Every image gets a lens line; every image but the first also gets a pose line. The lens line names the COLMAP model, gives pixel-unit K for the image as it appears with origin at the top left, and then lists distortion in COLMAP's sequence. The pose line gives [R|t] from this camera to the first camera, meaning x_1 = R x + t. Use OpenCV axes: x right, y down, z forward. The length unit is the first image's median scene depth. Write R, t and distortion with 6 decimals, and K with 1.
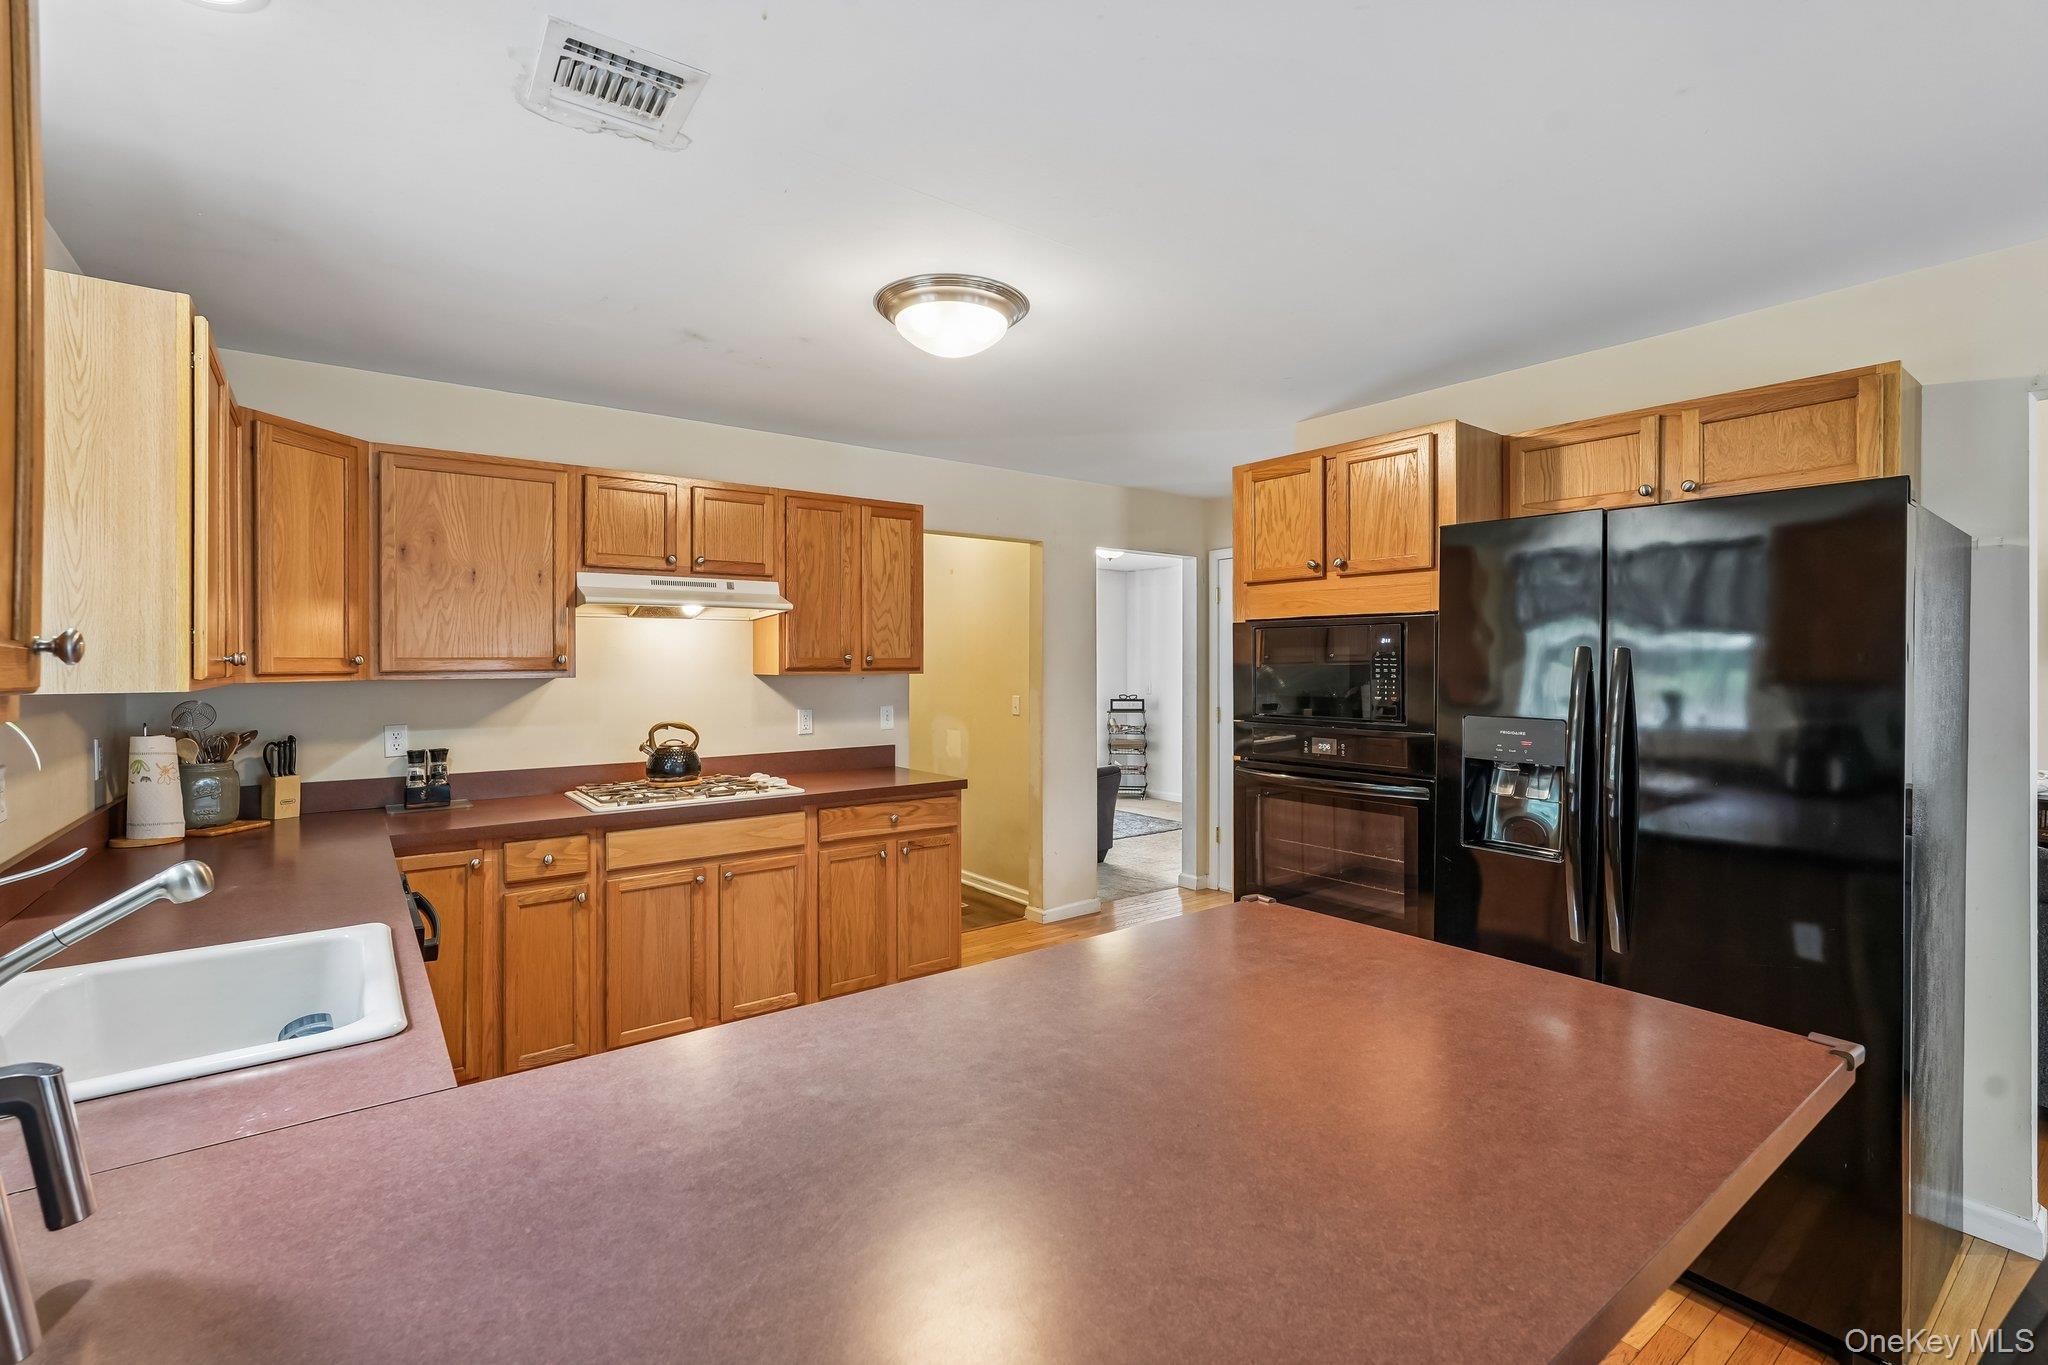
lens RADIAL K [[908.8, 0, 1025.4], [0, 908.8, 663.4], [0, 0, 1]] dist [-0.024920, 0.012072]
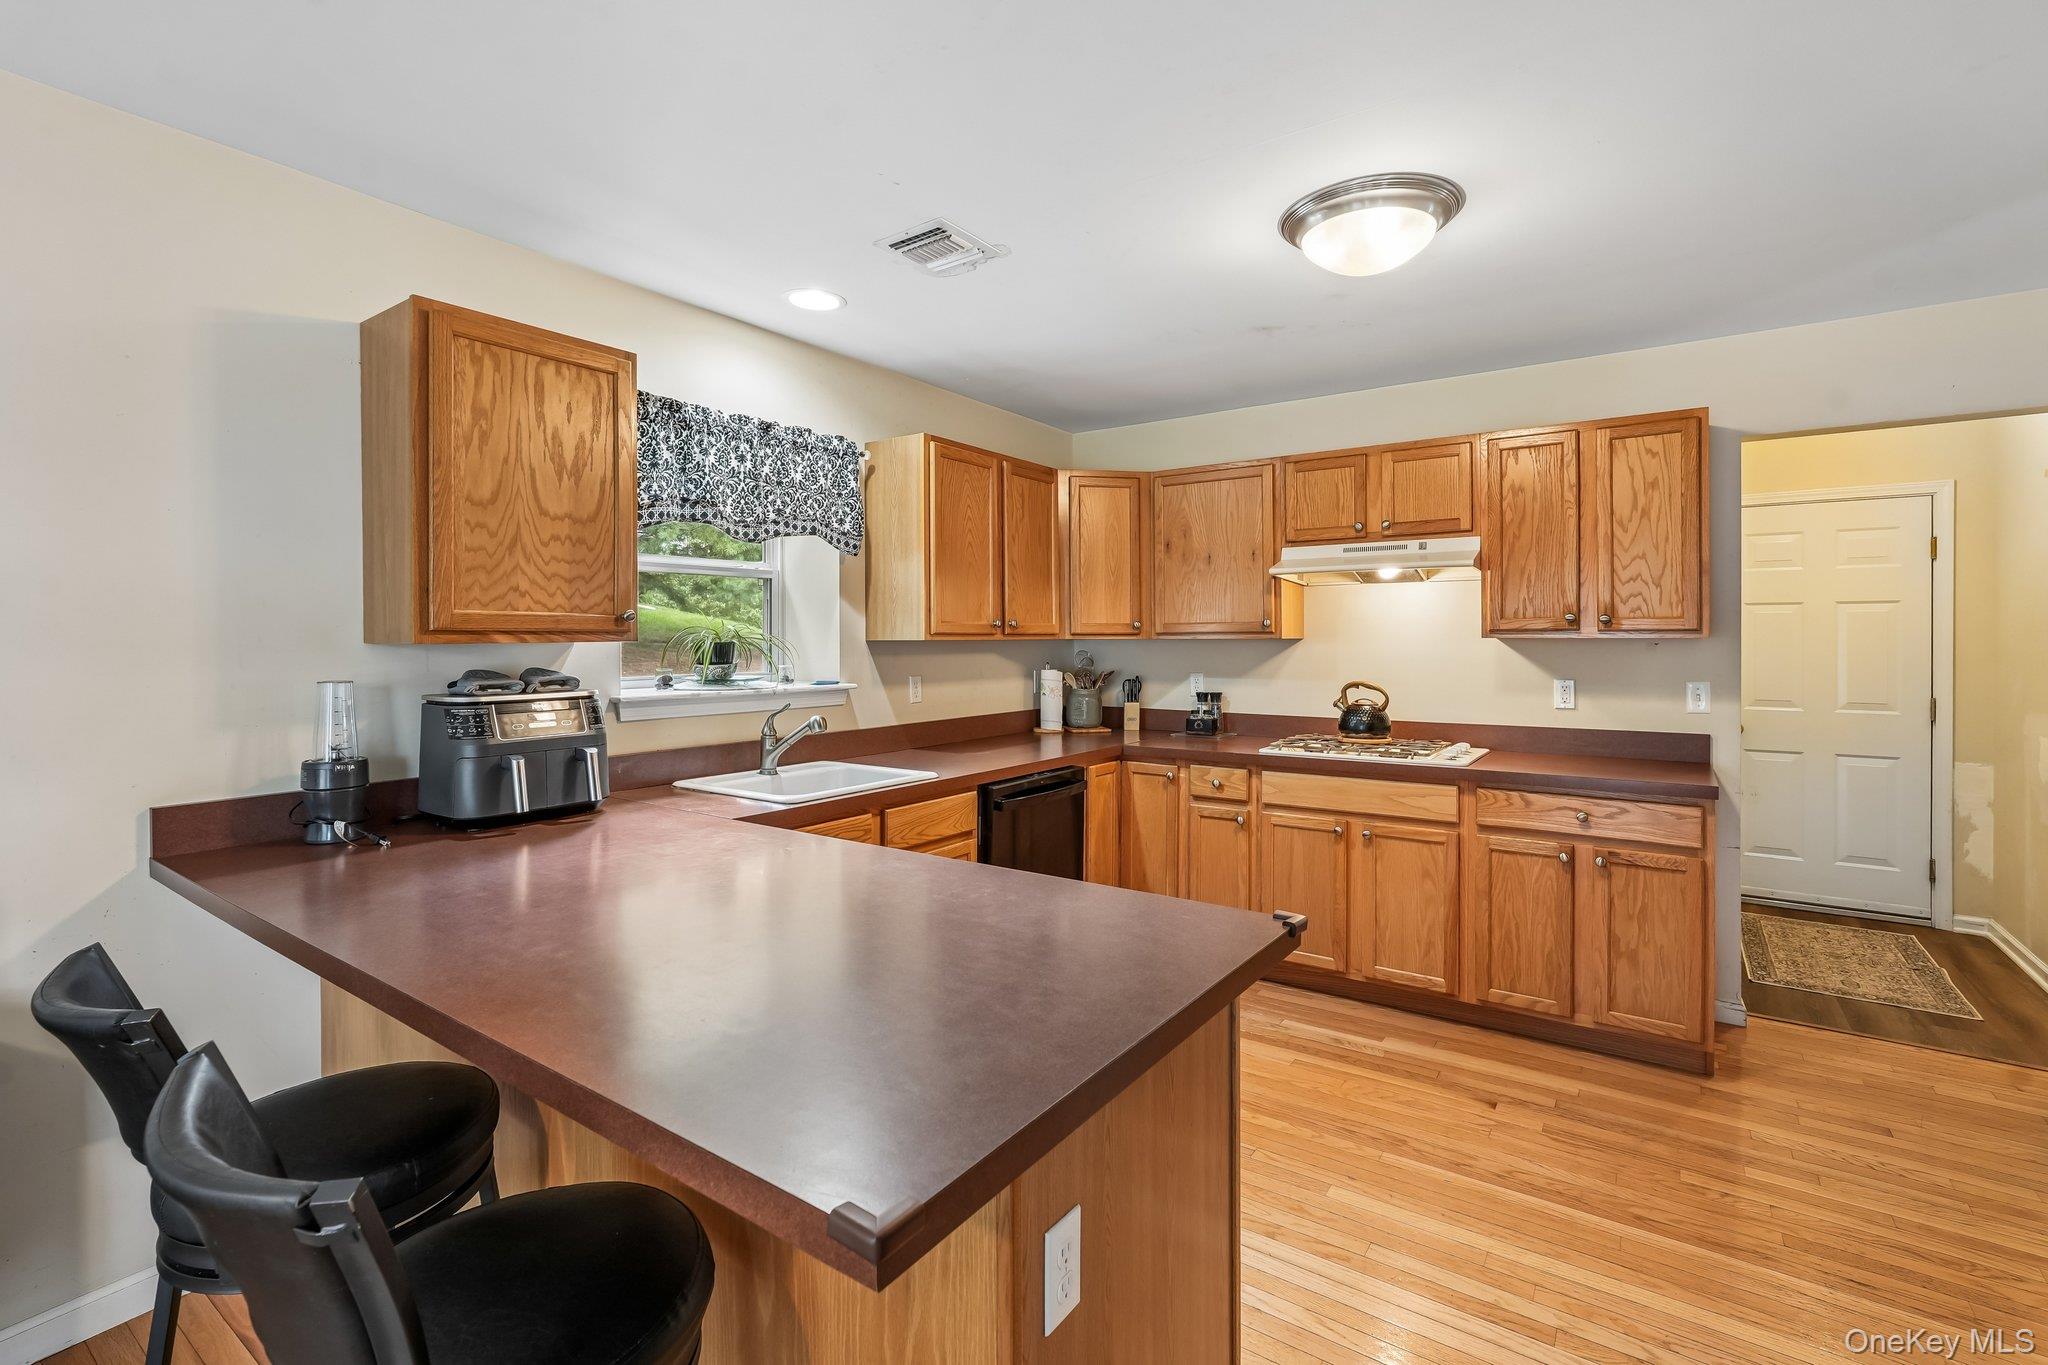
lens RADIAL K [[920.8, 0, 1024.8], [0, 920.8, 626.4], [0, 0, 1]] dist [-0.012362, 0.008041]
pose [[0.310317, -0.009280, -0.950588, 0.546976], [0.000675, 0.999954, -0.009542, 0.011686], [0.950633, 0.002319, 0.310309, 0.323908]]
